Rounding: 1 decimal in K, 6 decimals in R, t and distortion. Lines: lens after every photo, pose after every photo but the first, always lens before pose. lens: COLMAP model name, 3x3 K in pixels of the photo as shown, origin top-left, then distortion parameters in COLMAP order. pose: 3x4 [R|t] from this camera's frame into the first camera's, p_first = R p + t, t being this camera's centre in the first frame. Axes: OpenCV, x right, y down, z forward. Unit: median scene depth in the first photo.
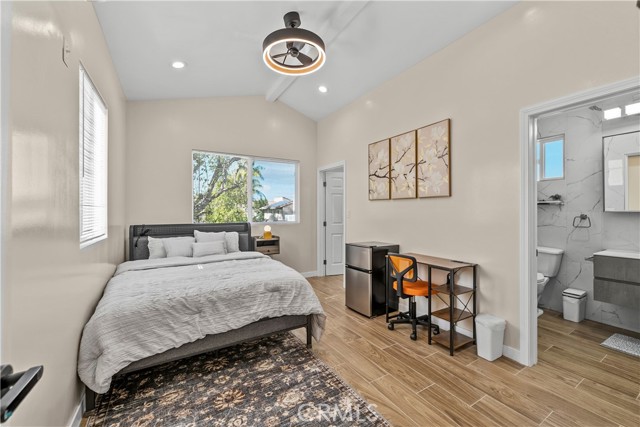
lens RADIAL K [[260.5, 0, 325.0], [0, 260.5, 213.6], [0, 0, 1]] dist [-0.004428, 0.001382]
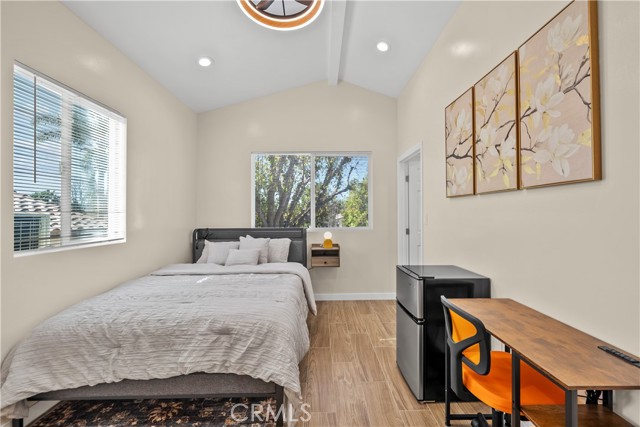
lens RADIAL K [[260.5, 0, 318.6], [0, 260.5, 212.6], [0, 0, 1]] dist [-0.004428, 0.001382]
pose [[0.863230, -0.005755, -0.504777, 0.286184], [-0.000321, 0.999929, -0.011949, -0.010951], [0.504810, 0.010476, 0.863167, 0.408547]]
